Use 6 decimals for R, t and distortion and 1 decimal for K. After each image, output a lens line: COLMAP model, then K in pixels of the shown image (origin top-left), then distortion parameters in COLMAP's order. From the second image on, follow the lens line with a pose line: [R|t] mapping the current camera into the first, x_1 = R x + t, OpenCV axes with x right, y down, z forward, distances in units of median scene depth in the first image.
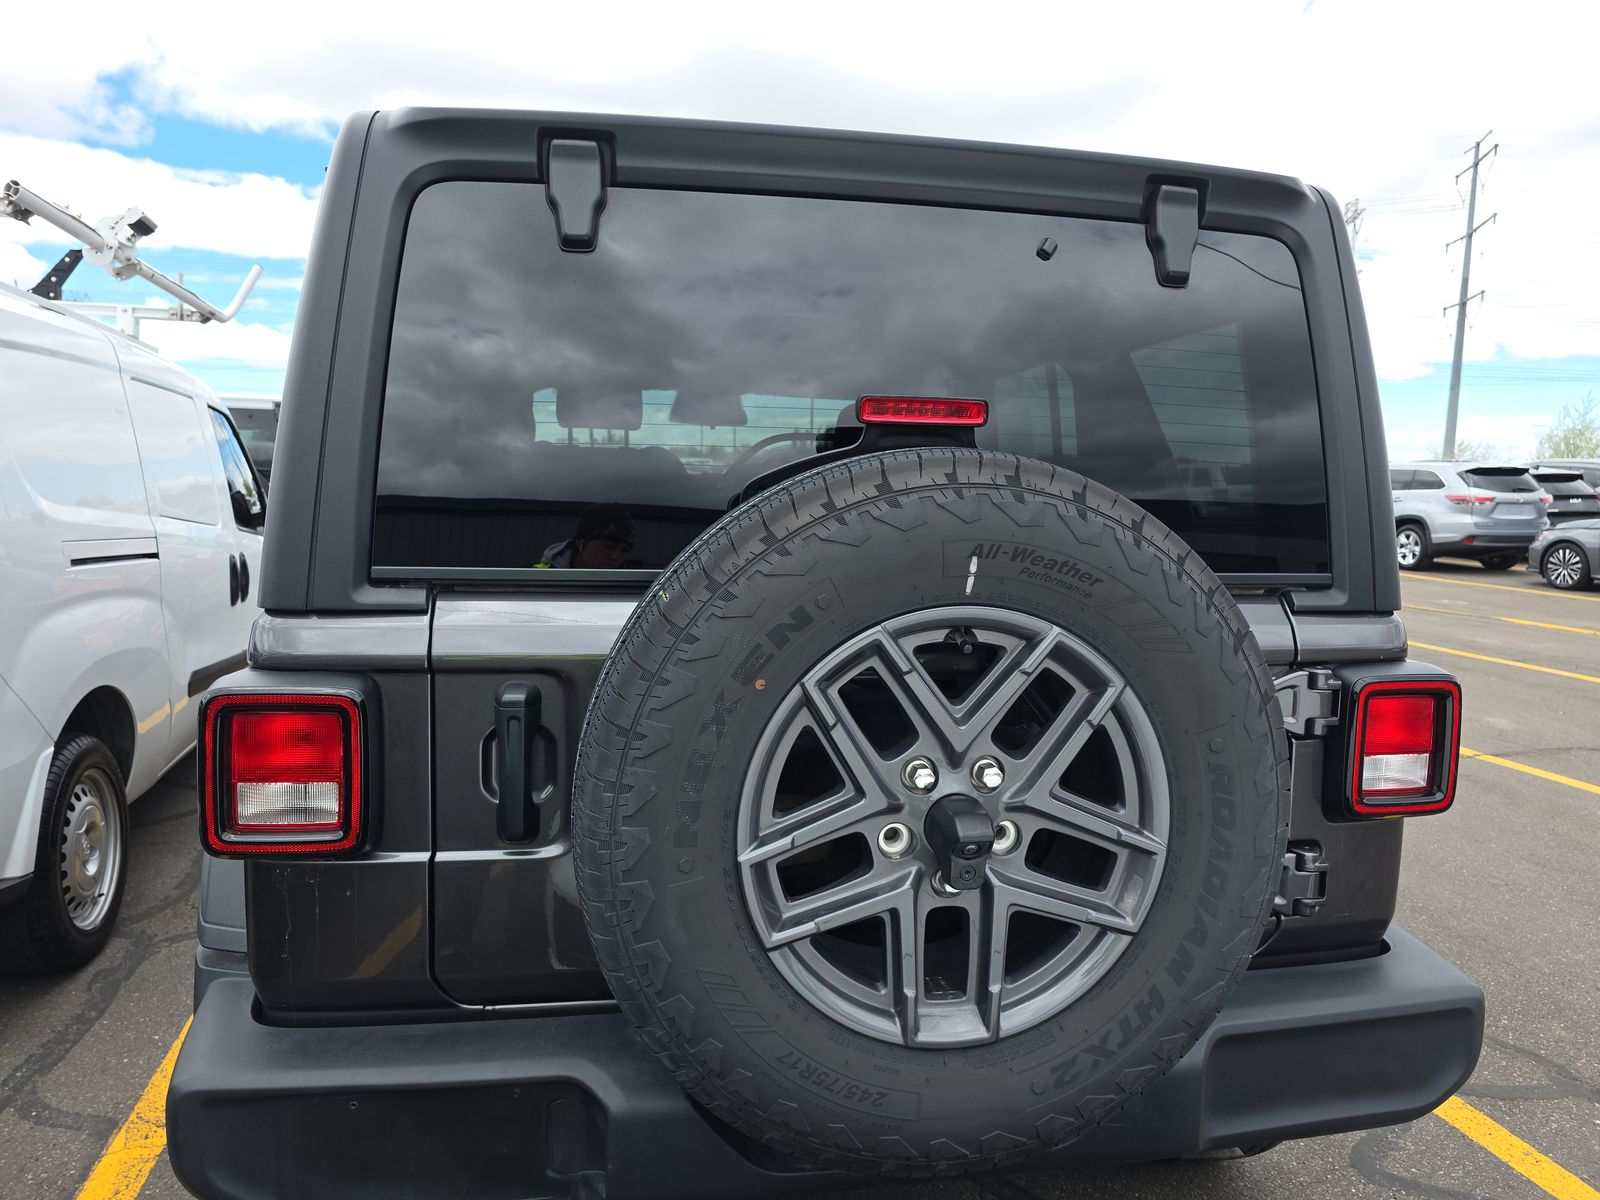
lens RADIAL K [[1030.2, 0, 800.0], [0, 1030.2, 600.0], [0, 0, 1]] dist [0.056728, -0.050111]
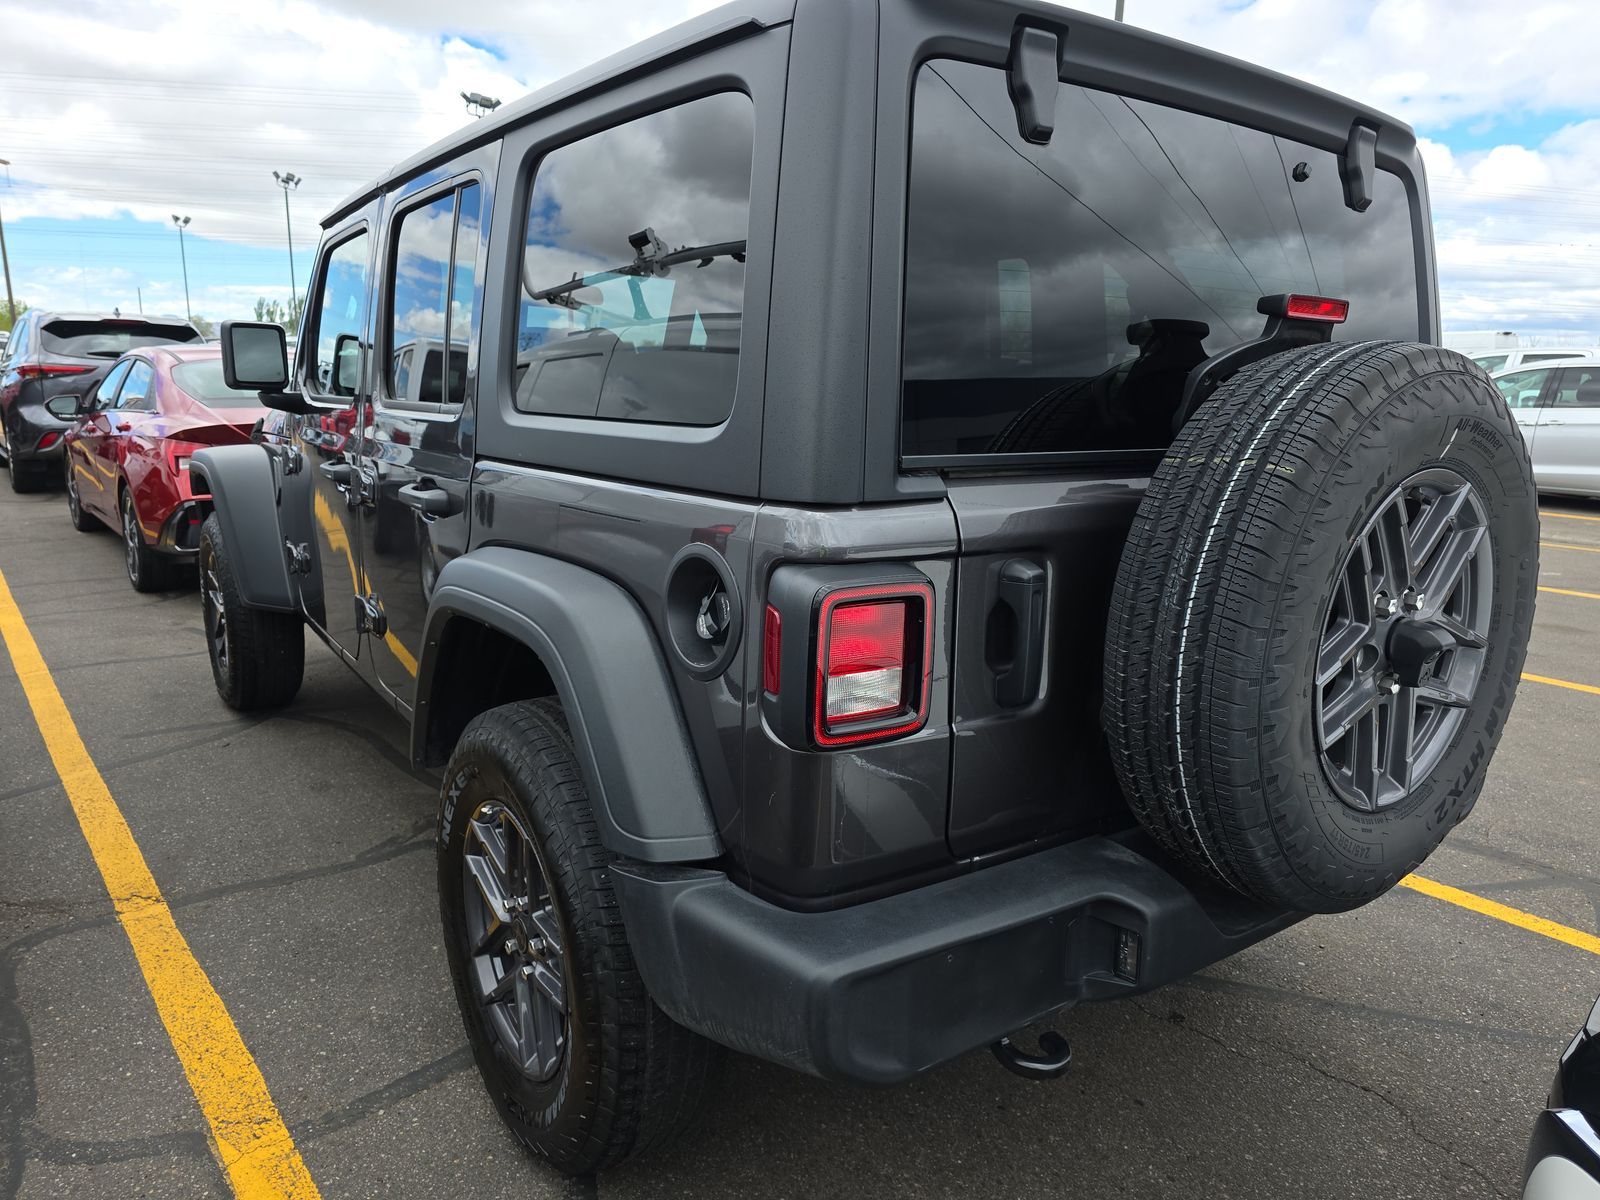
lens RADIAL K [[1030.2, 0, 800.0], [0, 1030.2, 600.0], [0, 0, 1]] dist [0.056728, -0.050111]
pose [[0.909028, -0.087656, 0.407412, -0.931658], [0.043399, 0.992225, 0.116647, -0.014759], [-0.414469, -0.088354, 0.905764, 0.120258]]
